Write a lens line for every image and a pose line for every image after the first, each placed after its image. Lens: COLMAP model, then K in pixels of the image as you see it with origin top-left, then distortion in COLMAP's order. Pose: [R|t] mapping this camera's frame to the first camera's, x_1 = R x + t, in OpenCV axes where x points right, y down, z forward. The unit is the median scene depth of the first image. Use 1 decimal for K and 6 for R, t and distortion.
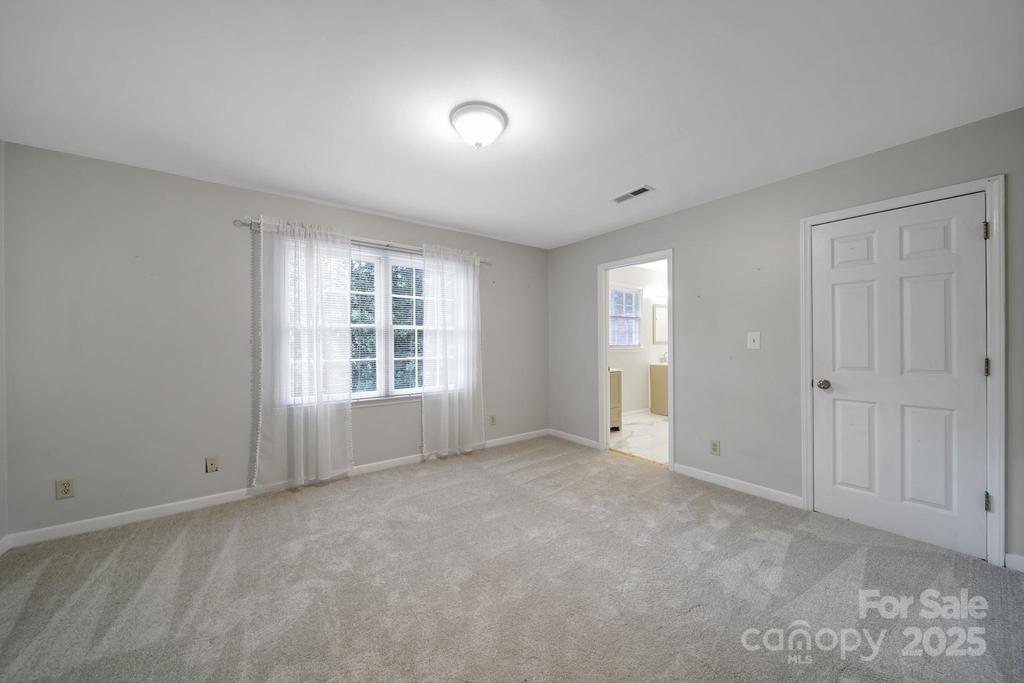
lens RADIAL K [[360.2, 0, 516.2], [0, 360.2, 340.2], [0, 0, 1]] dist [-0.001963, -0.000144]
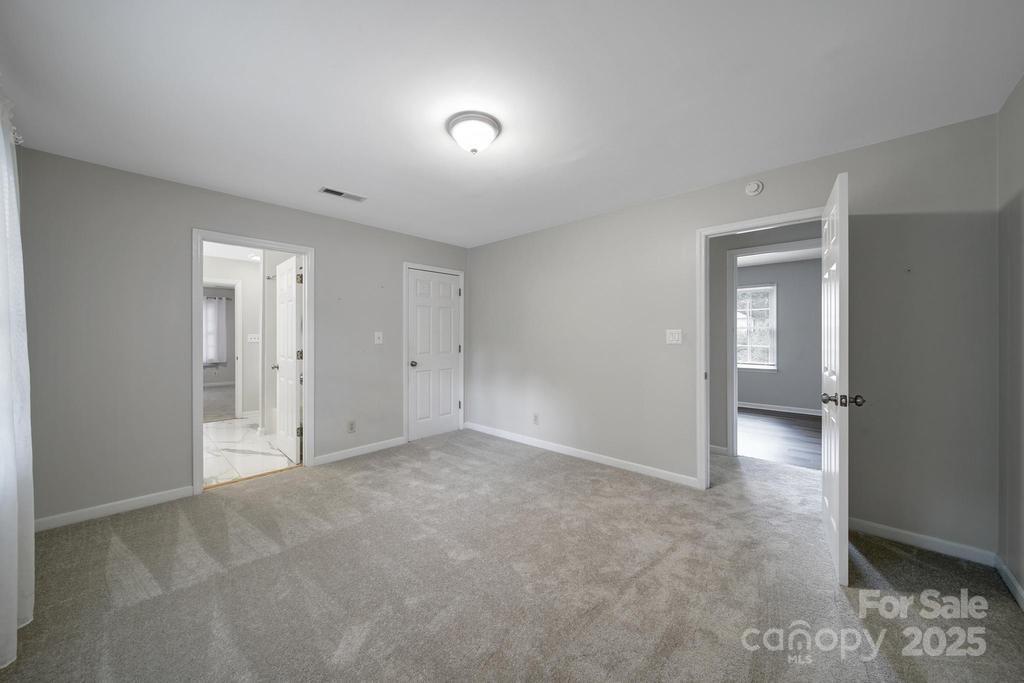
lens RADIAL K [[360.2, 0, 507.1], [0, 360.2, 336.3], [0, 0, 1]] dist [-0.001963, -0.000144]
pose [[-0.147945, 0.006828, 0.988972, -0.822458], [0.003317, 0.999974, -0.006408, 0.005243], [-0.988990, 0.002332, -0.147964, 0.759181]]
